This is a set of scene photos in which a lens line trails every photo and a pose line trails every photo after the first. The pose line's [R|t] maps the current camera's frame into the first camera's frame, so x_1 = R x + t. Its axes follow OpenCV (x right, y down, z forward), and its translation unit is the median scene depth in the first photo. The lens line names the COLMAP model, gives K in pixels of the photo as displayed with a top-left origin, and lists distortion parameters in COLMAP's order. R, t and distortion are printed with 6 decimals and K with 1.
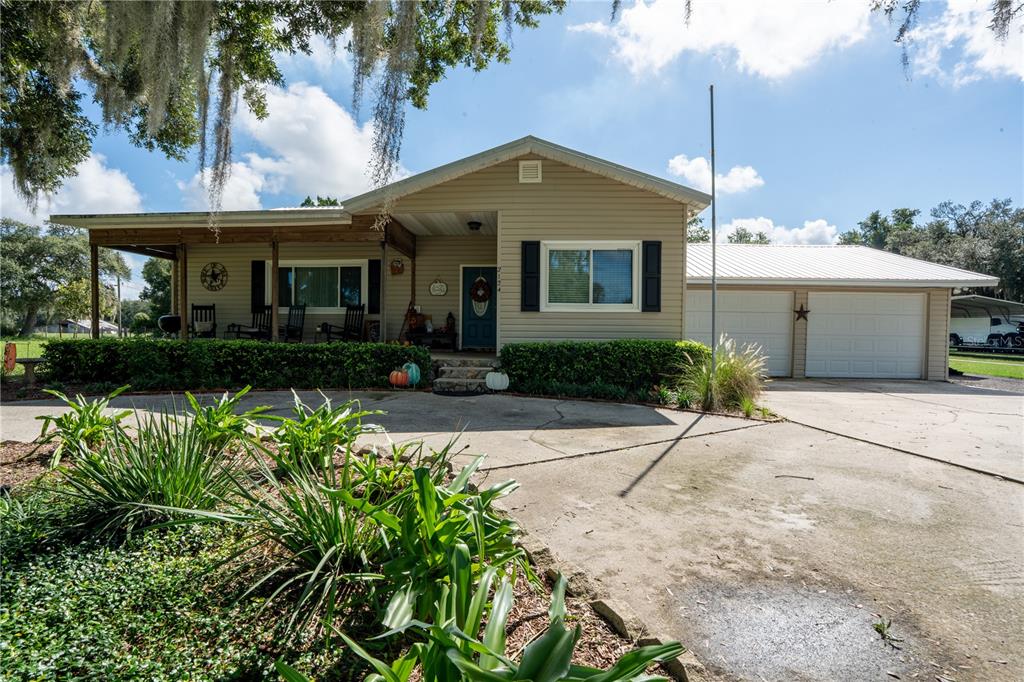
lens RADIAL K [[463.6, 0, 512.0], [0, 463.6, 341.0], [0, 0, 1]] dist [-0.041698, 0.000785]
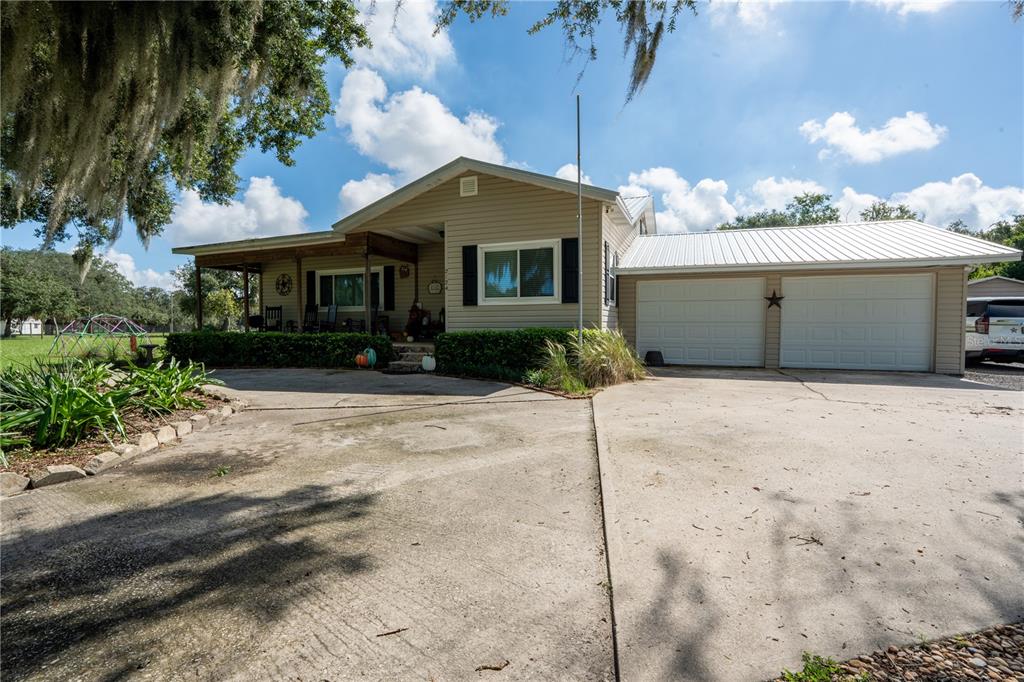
lens RADIAL K [[463.6, 0, 512.0], [0, 463.6, 341.0], [0, 0, 1]] dist [-0.041698, 0.000785]
pose [[0.953223, -0.001766, -0.302261, 0.495262], [0.004874, 0.999943, 0.009528, 0.015418], [0.302227, -0.010555, 0.953177, -0.089100]]
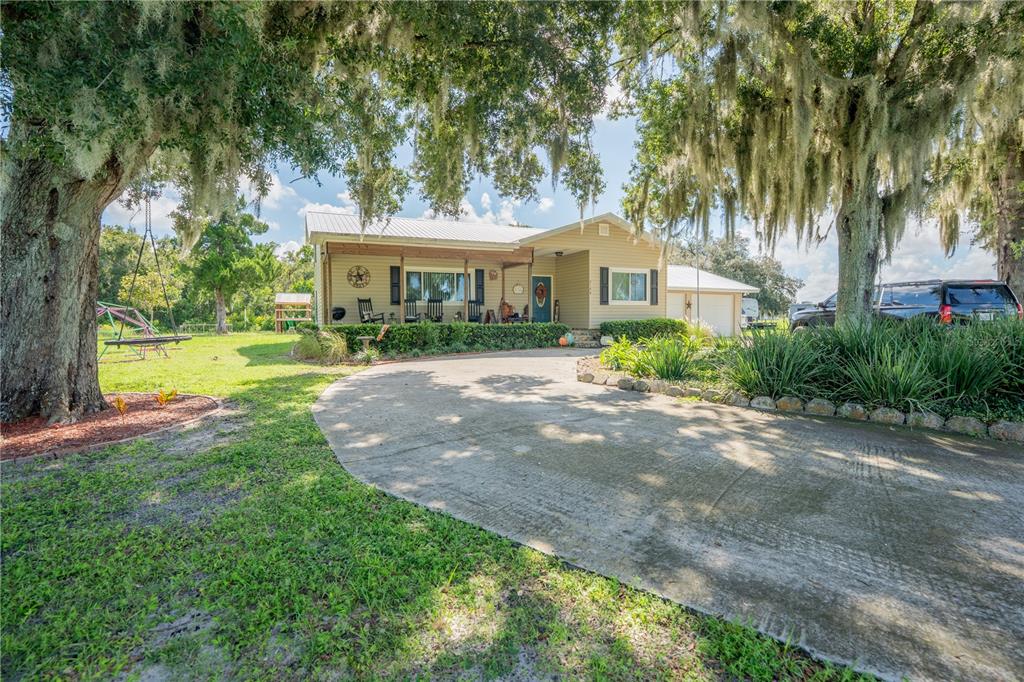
lens RADIAL K [[463.6, 0, 512.0], [0, 463.6, 341.0], [0, 0, 1]] dist [-0.041698, 0.000785]
pose [[0.884868, -0.037198, 0.464355, -1.165804], [0.025369, 0.999175, 0.031698, 0.013931], [-0.465151, -0.016268, 0.885082, -0.484464]]
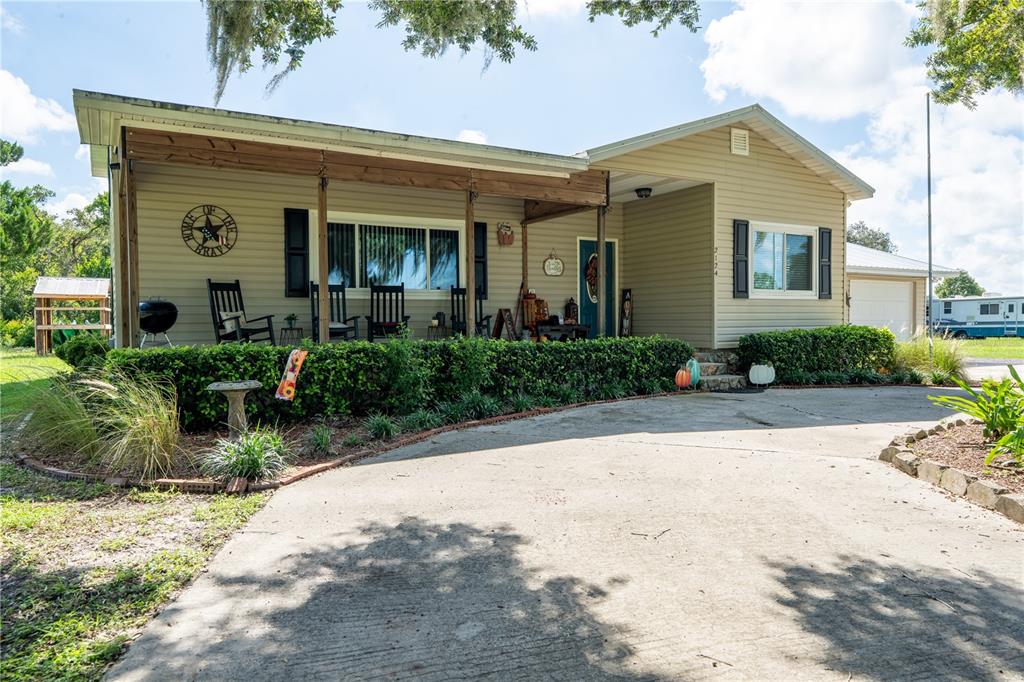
lens RADIAL K [[686.2, 0, 512.0], [0, 686.2, 341.0], [0, 0, 1]] dist [0.003188, 0.002520]
pose [[0.831679, -0.030828, 0.554400, -1.074920], [0.028577, 0.999511, 0.012709, -0.010131], [-0.554520, 0.005273, 0.832154, 0.135683]]
